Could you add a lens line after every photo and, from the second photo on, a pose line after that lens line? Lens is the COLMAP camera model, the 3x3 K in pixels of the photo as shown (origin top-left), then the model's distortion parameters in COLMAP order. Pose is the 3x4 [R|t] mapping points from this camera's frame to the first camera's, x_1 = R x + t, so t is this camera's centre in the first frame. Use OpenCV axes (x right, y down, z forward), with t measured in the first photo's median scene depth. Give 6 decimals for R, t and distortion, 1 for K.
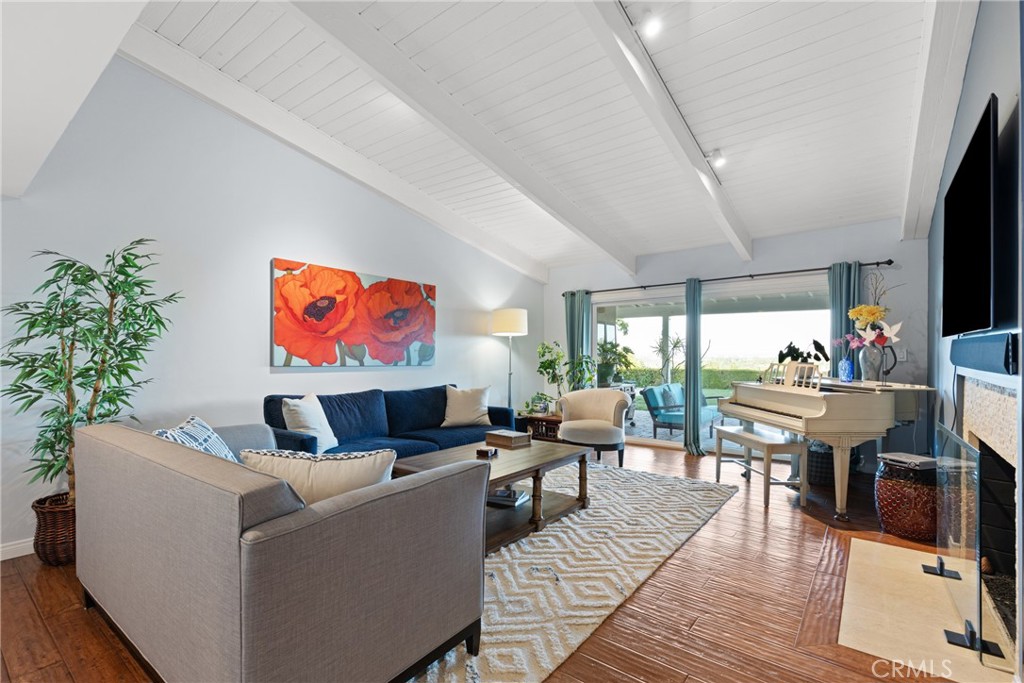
lens RADIAL K [[466.0, 0, 506.4], [0, 466.0, 349.0], [0, 0, 1]] dist [0.002995, -0.000095]
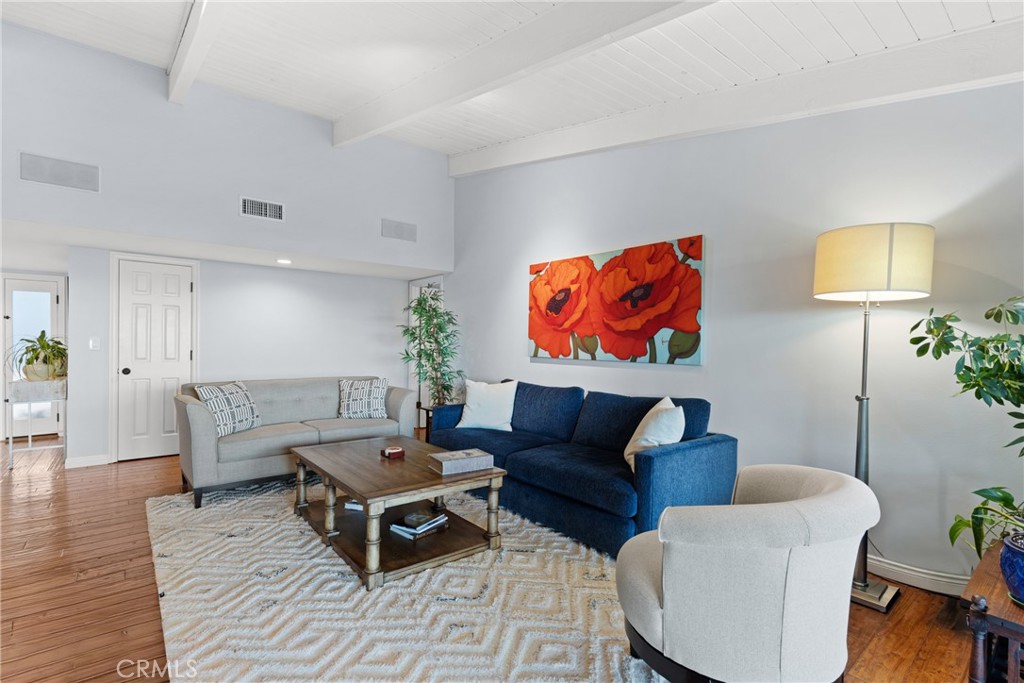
lens RADIAL K [[466.0, 0, 503.8], [0, 466.0, 343.5], [0, 0, 1]] dist [0.002995, -0.000095]
pose [[-0.228861, -0.004474, -0.973449, 0.600436], [0.006110, 0.999963, -0.006032, 0.009778], [0.973440, -0.007328, -0.228826, 1.069309]]
